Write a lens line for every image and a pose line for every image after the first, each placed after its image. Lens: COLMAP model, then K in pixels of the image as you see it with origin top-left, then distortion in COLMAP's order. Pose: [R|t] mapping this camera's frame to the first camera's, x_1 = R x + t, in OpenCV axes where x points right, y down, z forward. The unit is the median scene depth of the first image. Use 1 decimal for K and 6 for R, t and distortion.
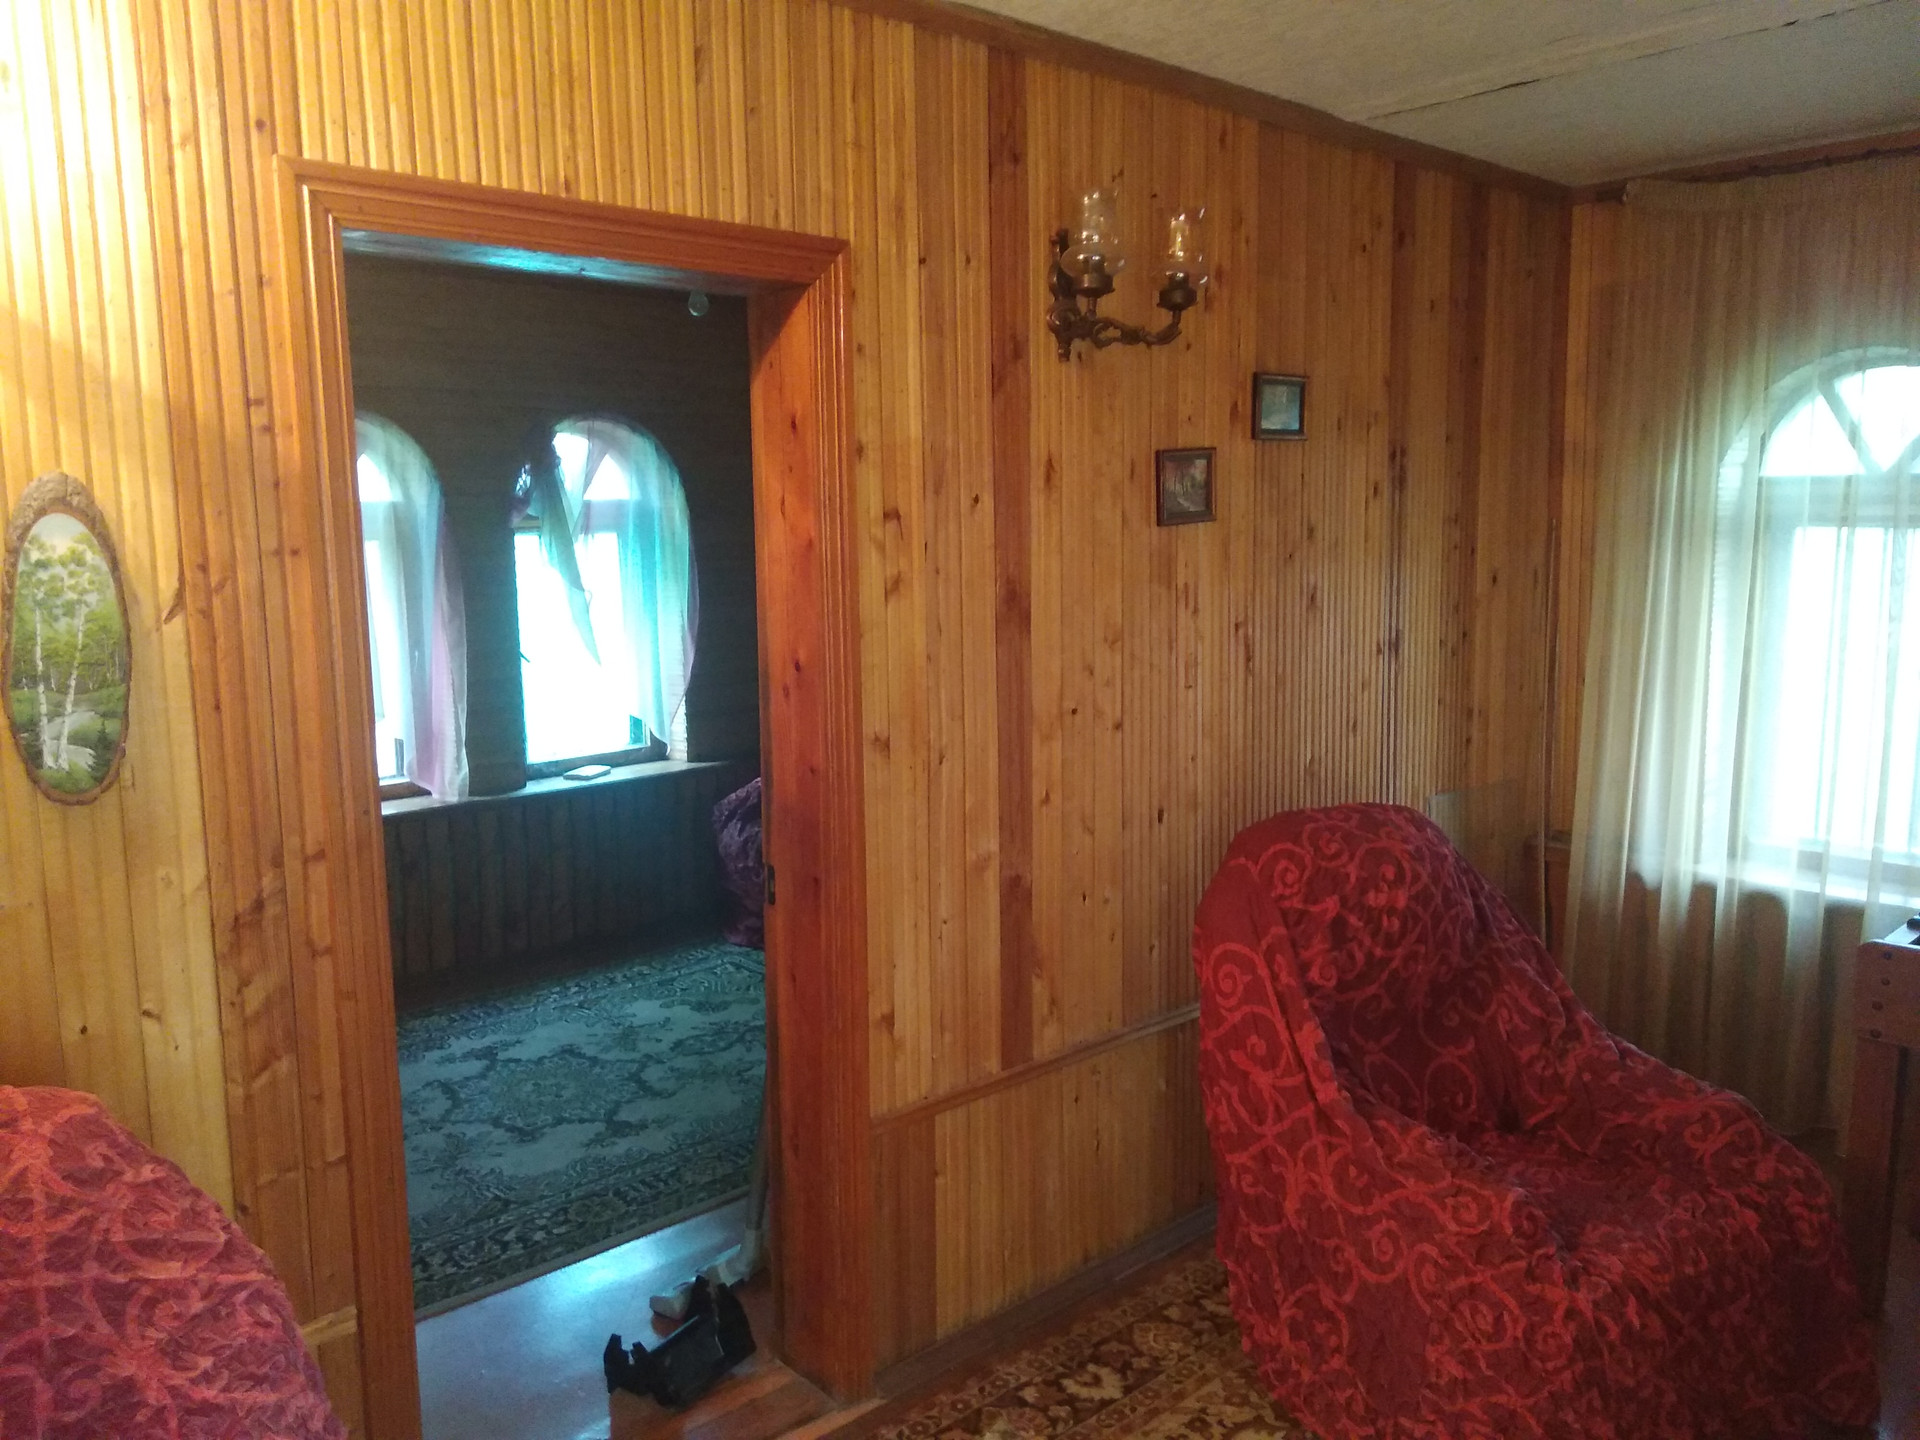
lens RADIAL K [[1540.4, 0, 939.8], [0, 1540.4, 709.5], [0, 0, 1]] dist [0.062792, -0.087241]
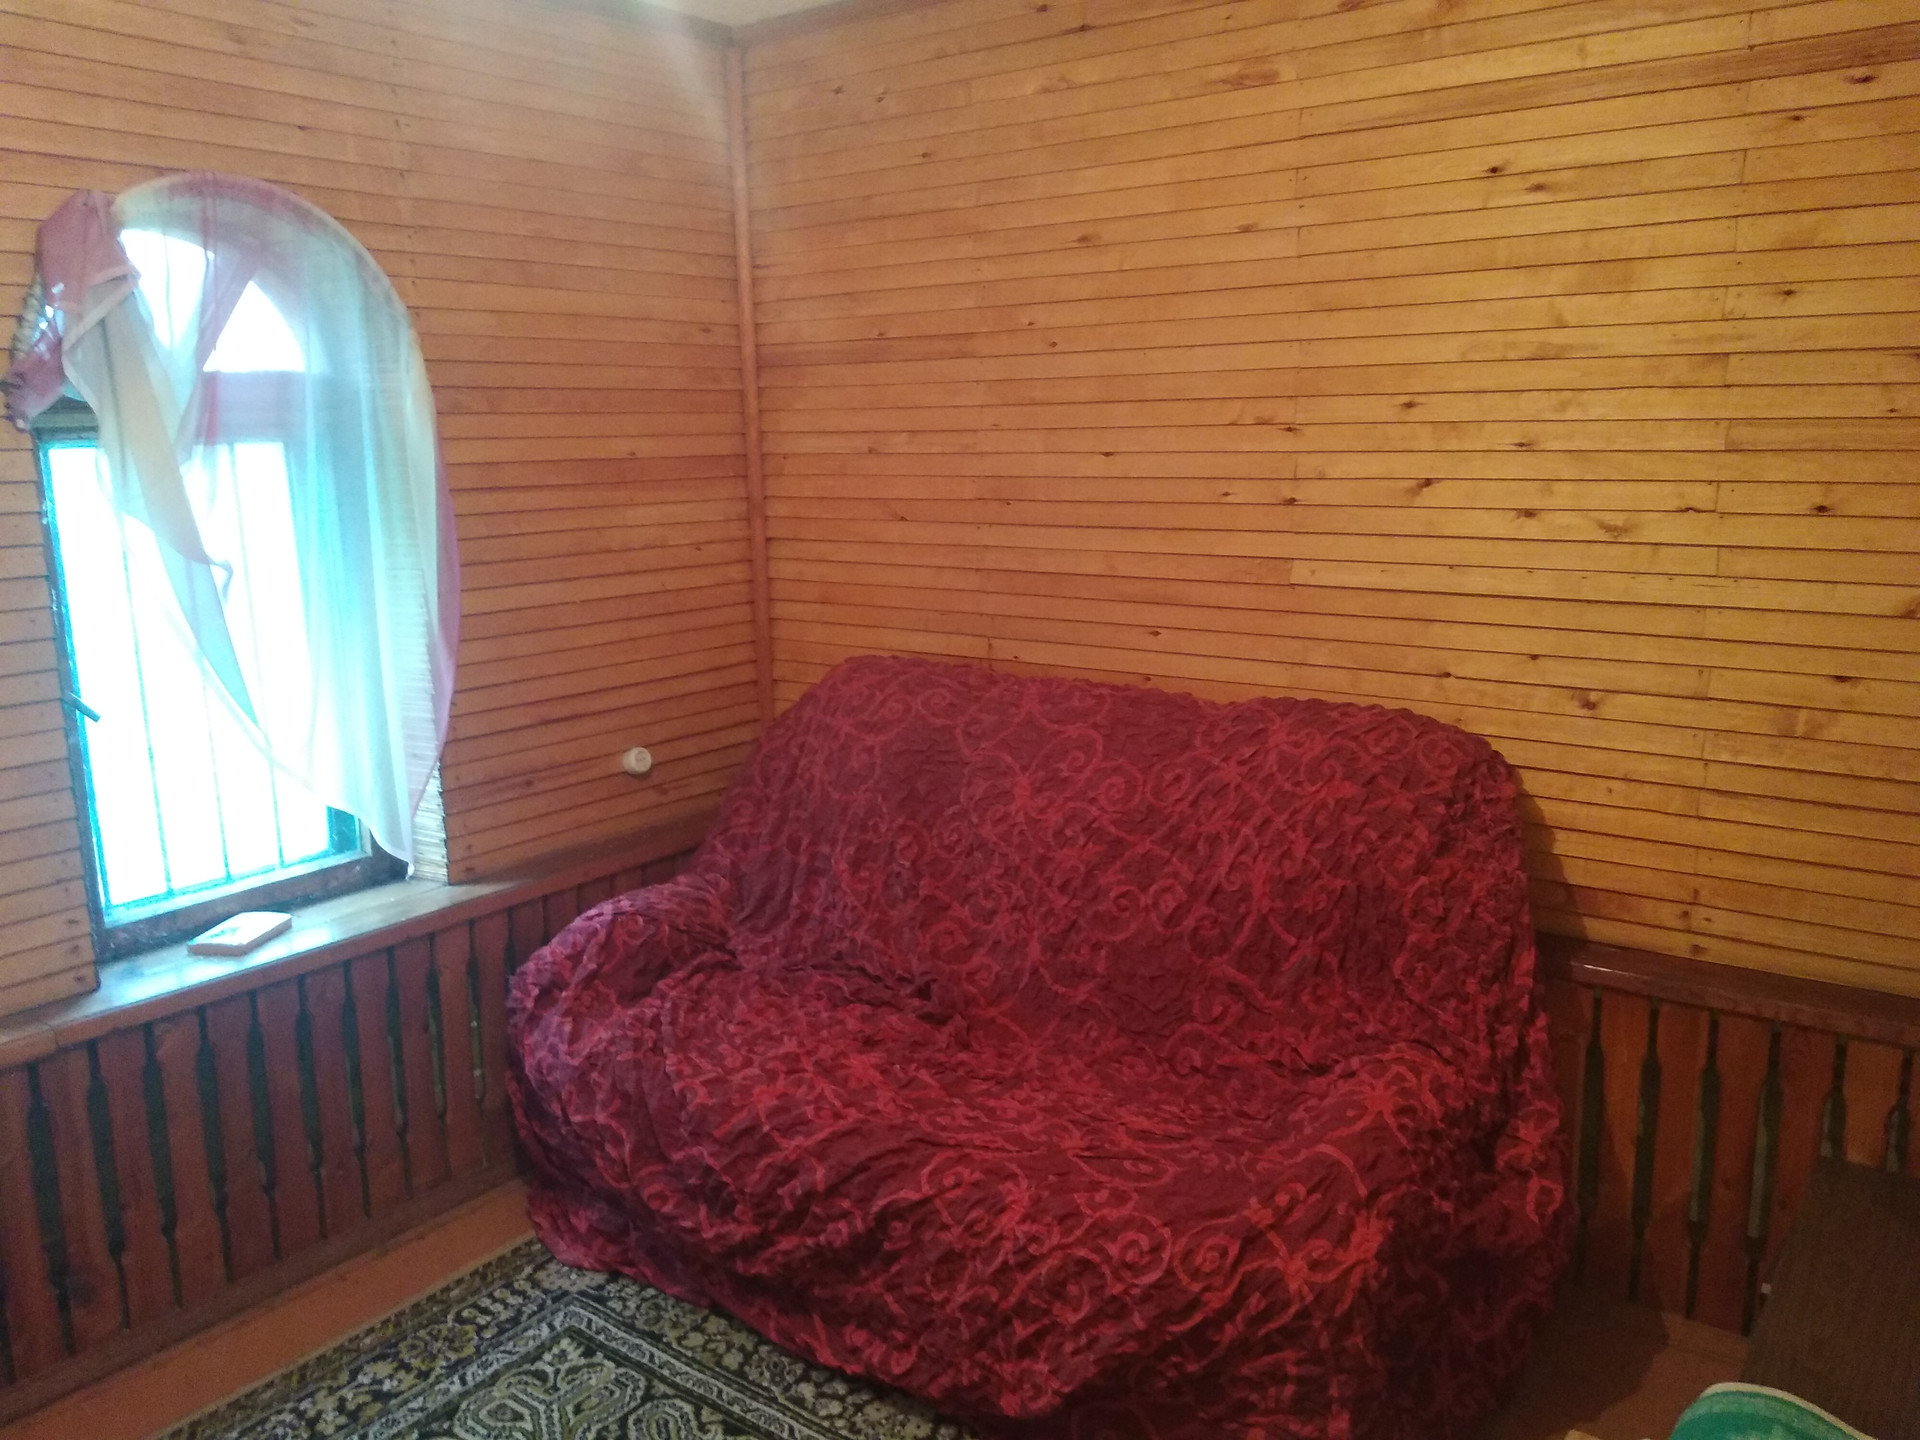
lens RADIAL K [[1540.4, 0, 964.3], [0, 1540.4, 707.6], [0, 0, 1]] dist [0.062792, -0.087241]
pose [[0.981444, -0.035327, 0.188464, -0.118844], [0.025425, 0.998179, 0.054699, -0.066504], [-0.190053, -0.048893, 0.980556, 0.608902]]
